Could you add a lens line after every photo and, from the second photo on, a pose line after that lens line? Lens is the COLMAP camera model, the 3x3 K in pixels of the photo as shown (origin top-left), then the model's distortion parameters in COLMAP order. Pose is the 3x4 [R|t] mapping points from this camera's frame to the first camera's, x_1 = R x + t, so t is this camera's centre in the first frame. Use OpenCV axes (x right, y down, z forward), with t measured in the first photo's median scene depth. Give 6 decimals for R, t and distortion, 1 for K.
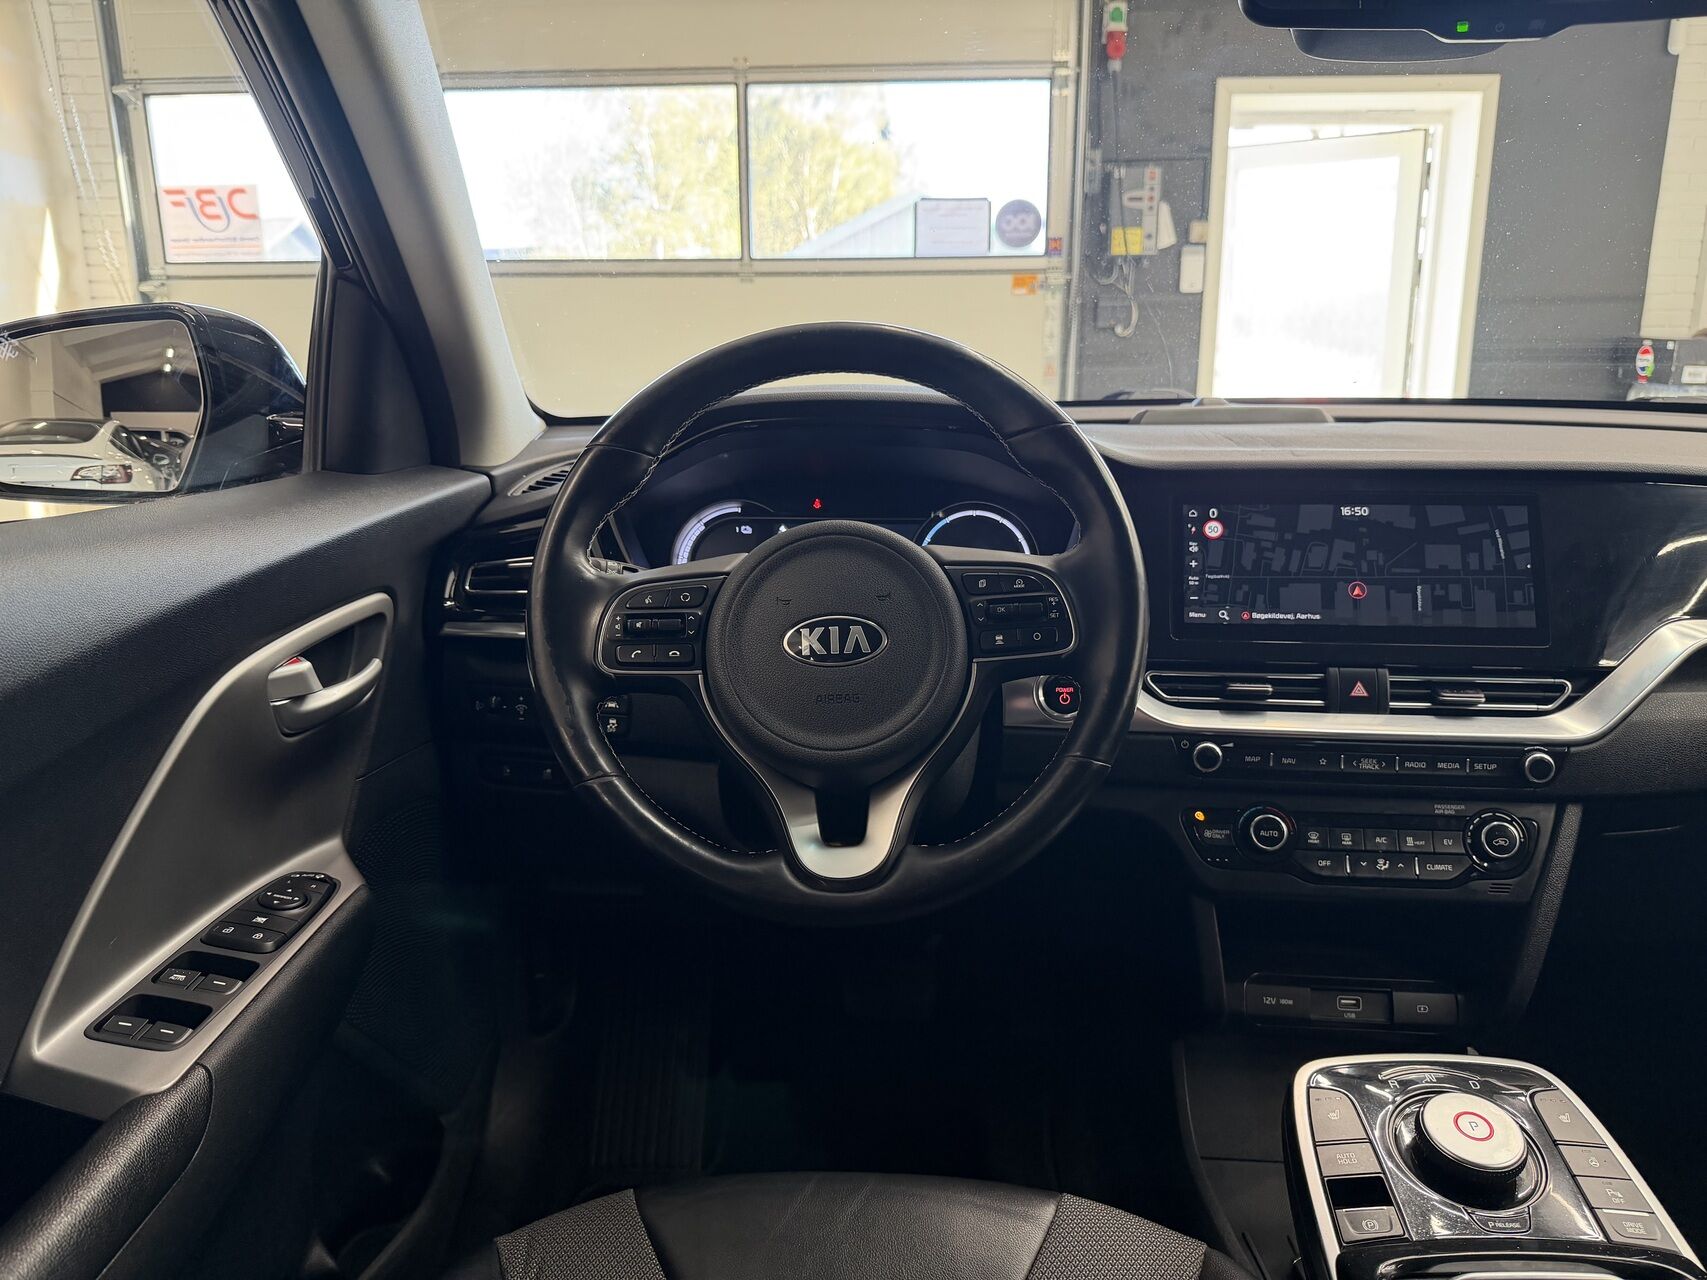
lens RADIAL K [[1199.8, 0, 840.9], [0, 1199.8, 653.0], [0, 0, 1]] dist [0.018713, -0.039519]
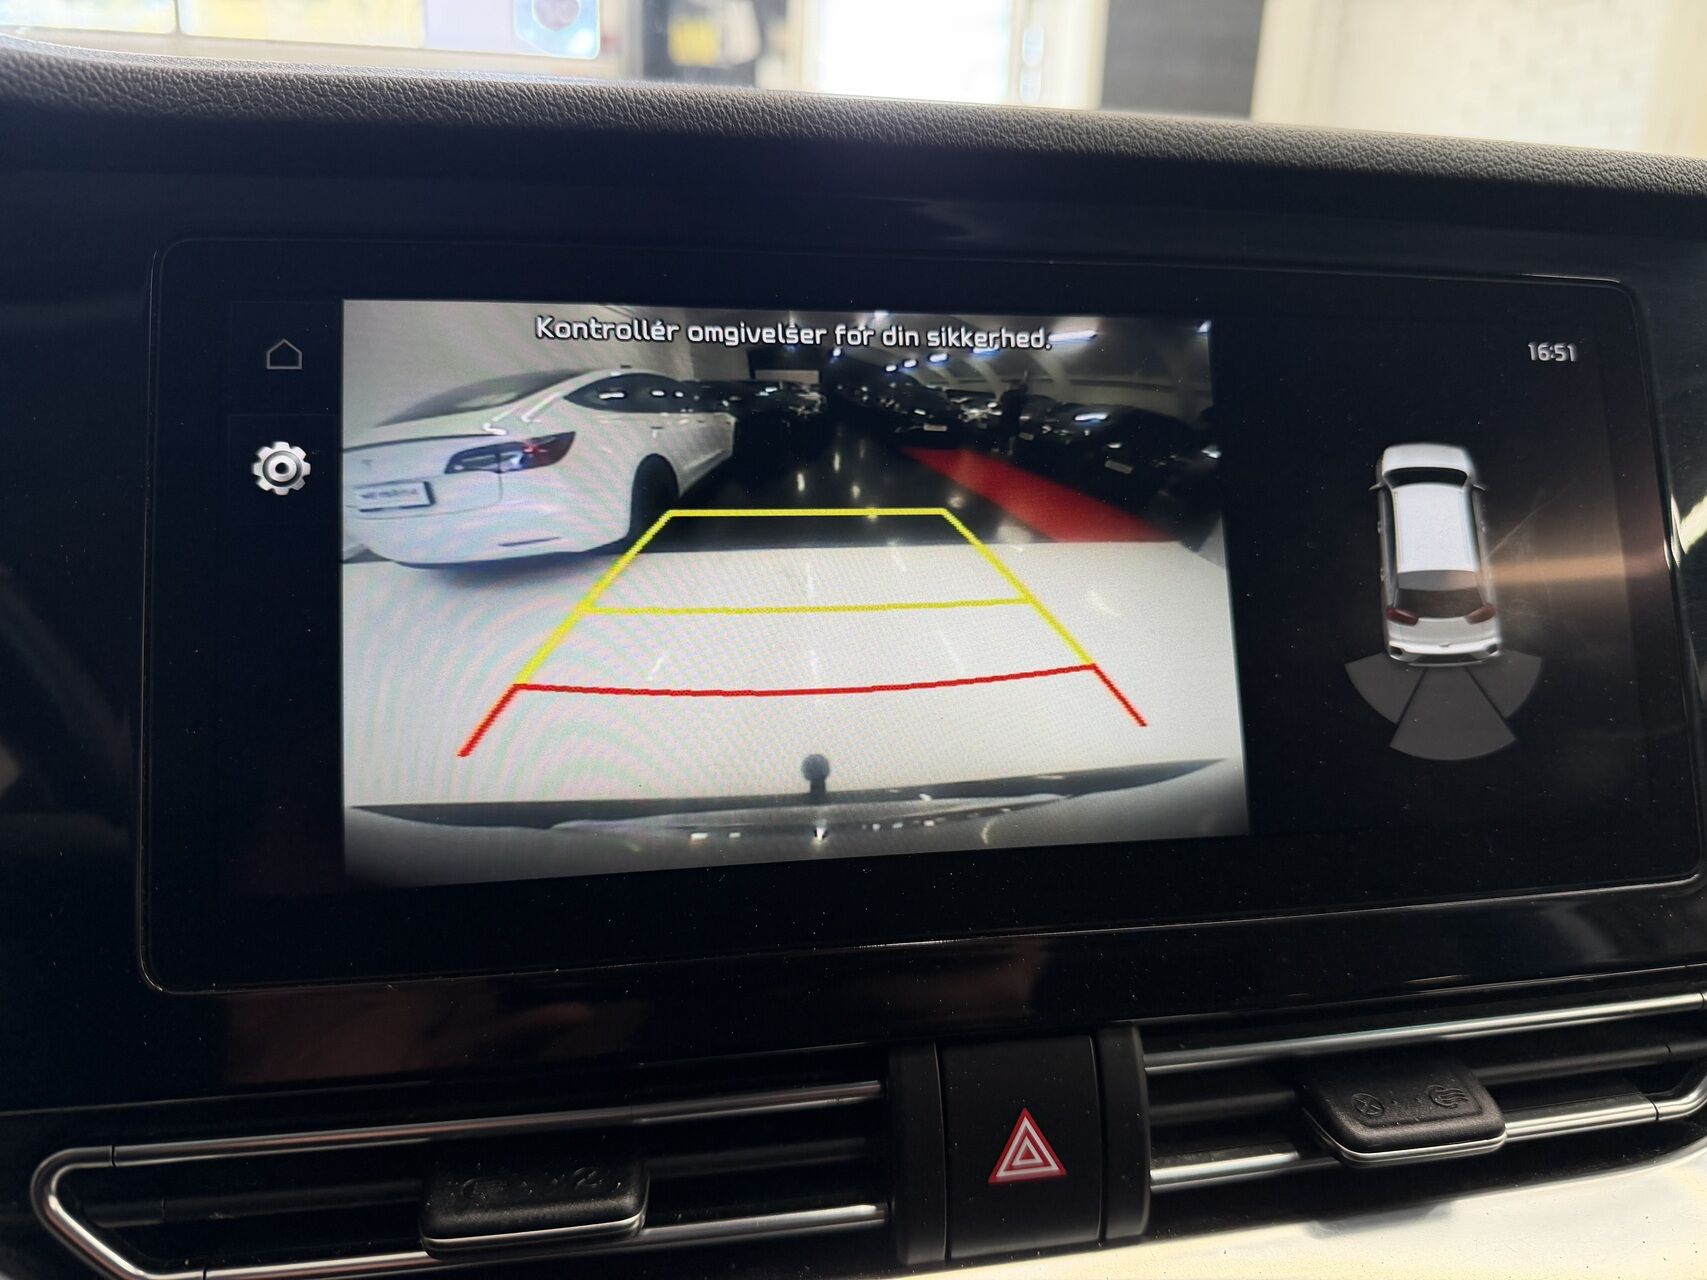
lens RADIAL K [[1199.8, 0, 853.2], [0, 1199.8, 636.6], [0, 0, 1]] dist [0.018713, -0.039519]
pose [[0.950258, -0.058997, 0.305825, 0.329004], [0.030335, 0.994759, 0.097642, -0.084138], [-0.309983, -0.083507, 0.947068, 0.786113]]
